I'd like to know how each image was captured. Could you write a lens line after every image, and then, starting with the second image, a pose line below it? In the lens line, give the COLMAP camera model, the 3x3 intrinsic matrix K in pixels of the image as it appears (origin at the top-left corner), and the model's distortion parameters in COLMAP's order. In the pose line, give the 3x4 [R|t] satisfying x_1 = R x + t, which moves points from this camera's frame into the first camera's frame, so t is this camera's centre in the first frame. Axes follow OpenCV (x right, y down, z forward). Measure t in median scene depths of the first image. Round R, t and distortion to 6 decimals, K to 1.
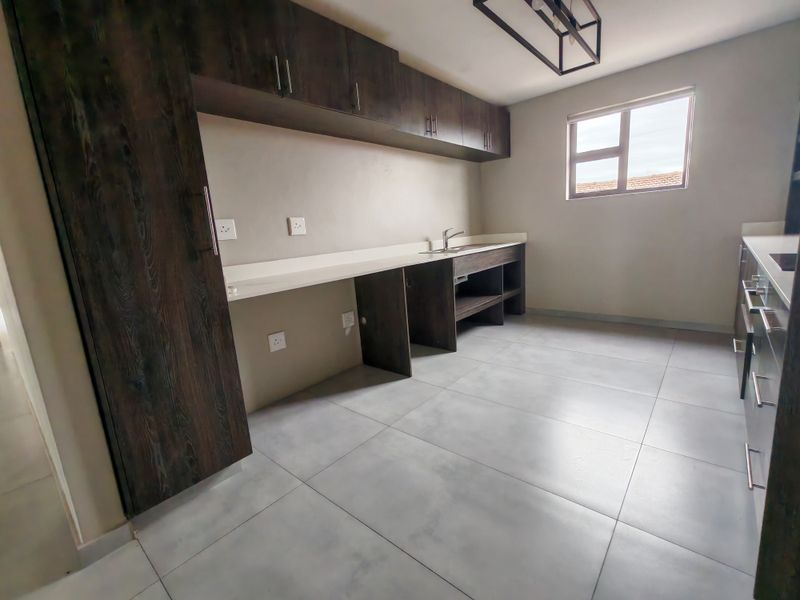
lens RADIAL K [[368.5, 0, 400.0], [0, 368.5, 300.0], [0, 0, 1]] dist [0.010352, -0.000065]
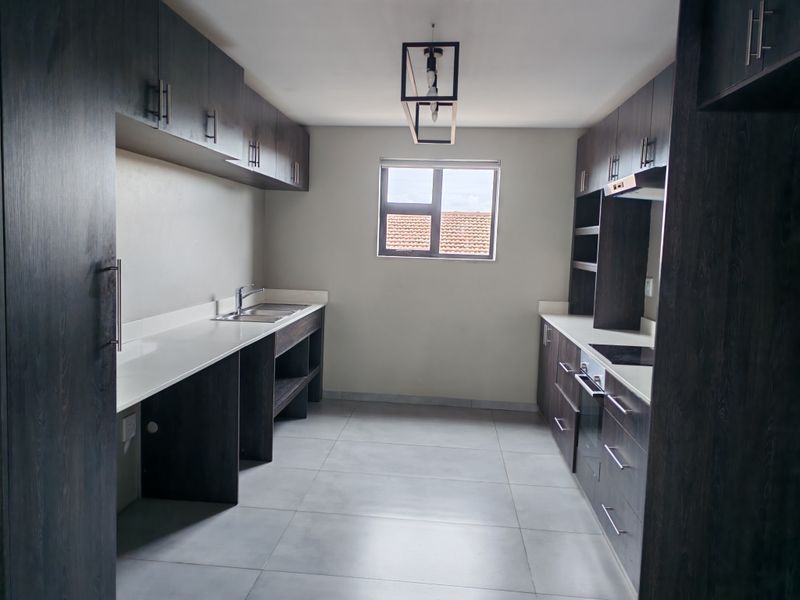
lens RADIAL K [[625.4, 0, 400.0], [0, 625.4, 300.0], [0, 0, 1]] dist [0.030819, -0.000119]
pose [[0.808006, 0.042205, 0.587660, -0.359562], [0.022599, 0.994477, -0.102495, -0.038019], [-0.588740, 0.096097, 0.802590, -0.142559]]
